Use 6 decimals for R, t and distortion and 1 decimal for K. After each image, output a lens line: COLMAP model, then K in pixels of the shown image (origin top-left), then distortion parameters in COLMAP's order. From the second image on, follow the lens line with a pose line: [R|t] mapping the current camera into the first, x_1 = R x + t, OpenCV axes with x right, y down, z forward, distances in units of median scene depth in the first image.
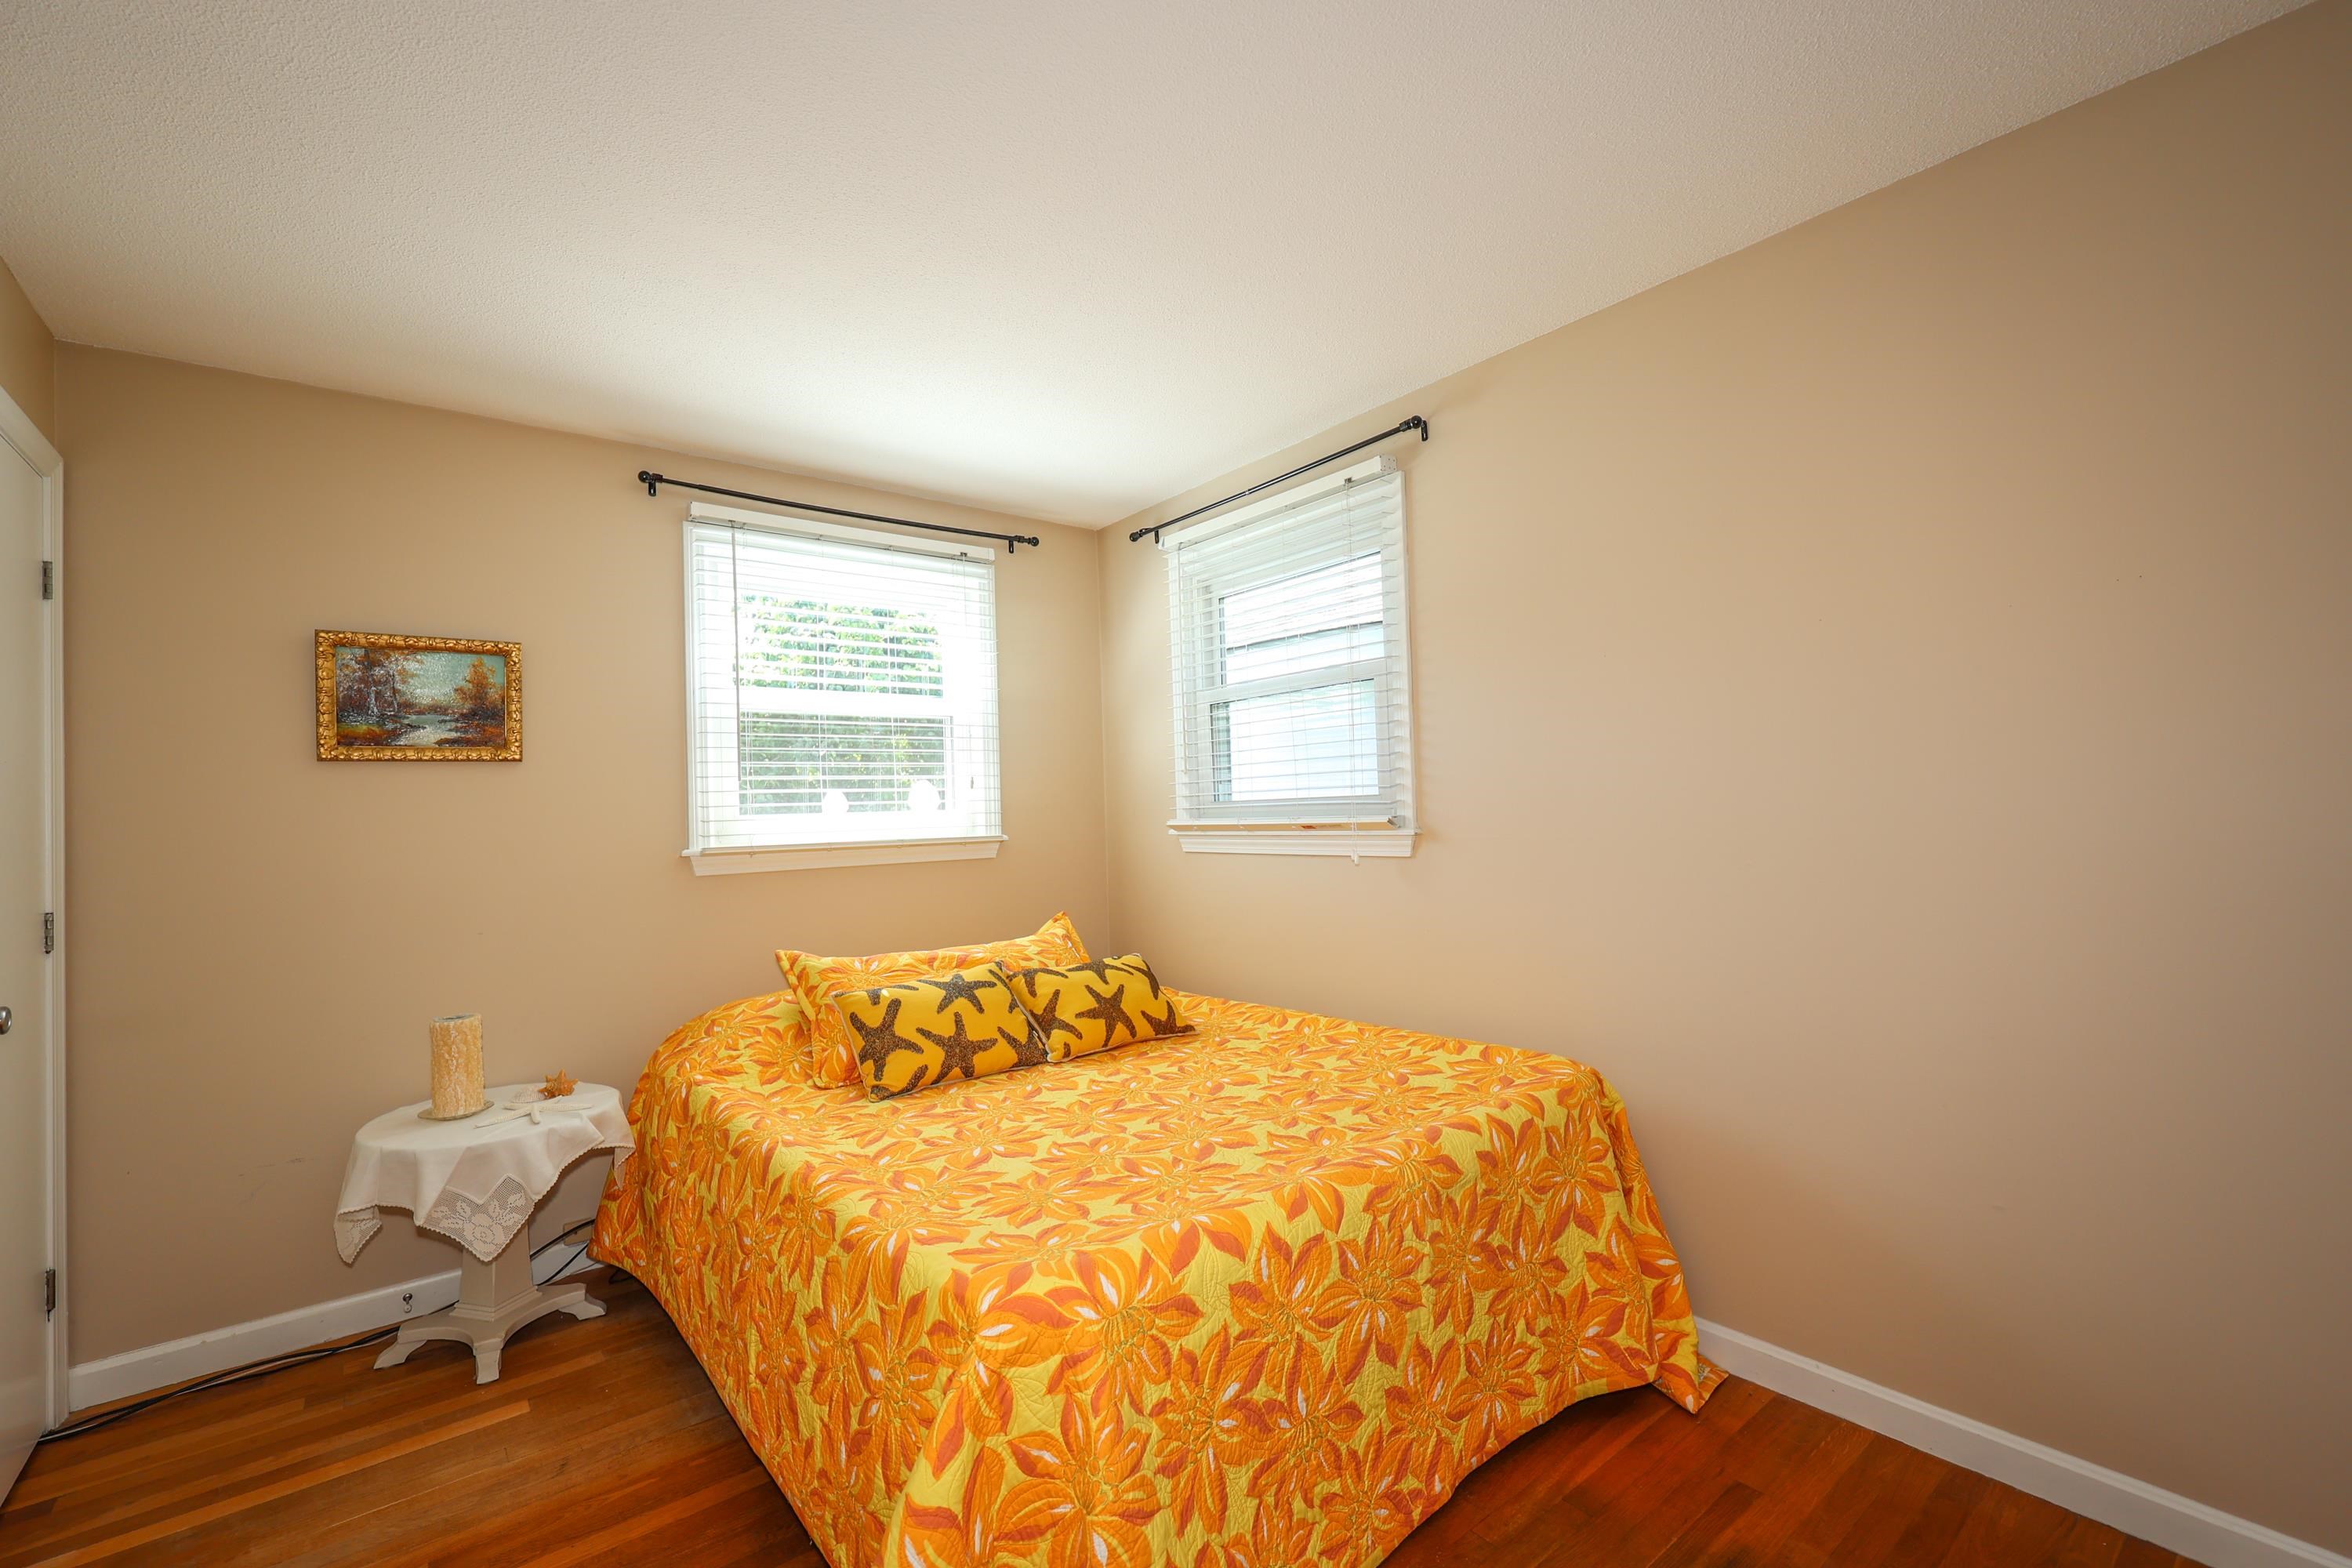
lens RADIAL K [[992.1, 0, 1207.6], [0, 992.1, 779.6], [0, 0, 1]] dist [-0.000225, -0.000029]
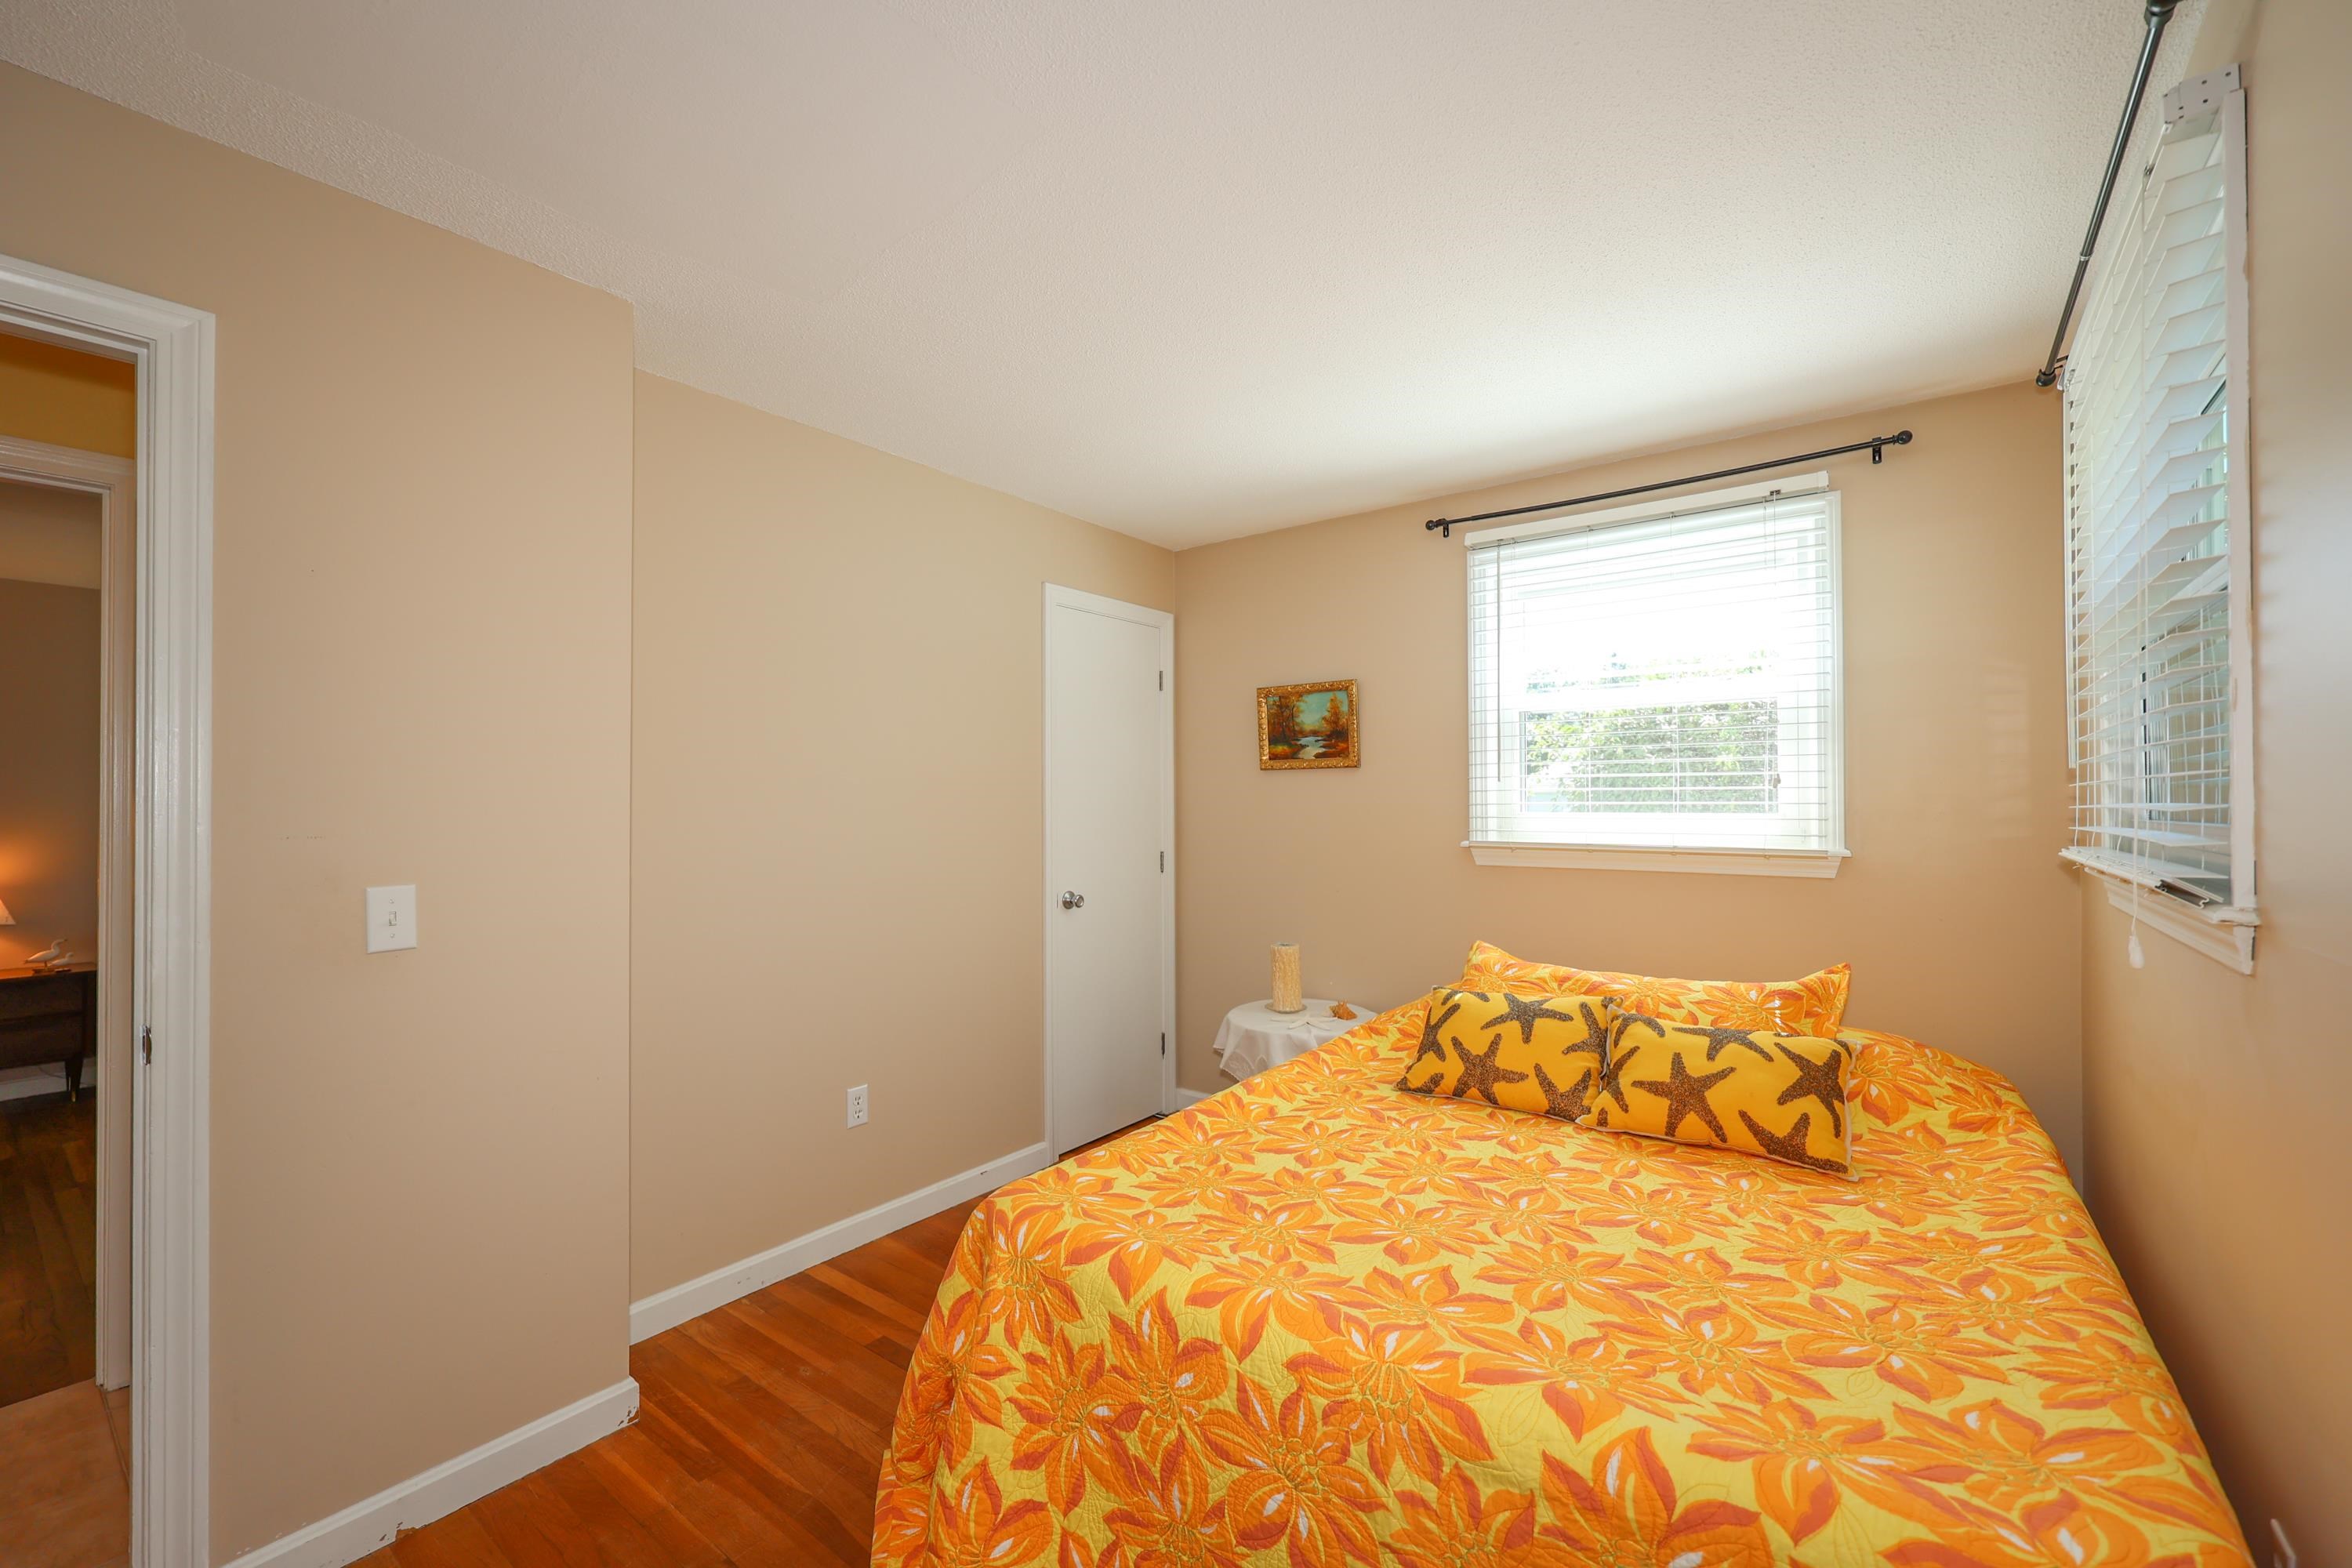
lens RADIAL K [[976.8, 0, 1177.0], [0, 976.8, 792.7], [0, 0, 1]] dist [0.000602, -0.000112]
pose [[0.224156, 0.022613, -0.974291, 0.599719], [0.022904, 0.999332, 0.028464, -0.030343], [0.974284, -0.028696, 0.223489, 0.513288]]
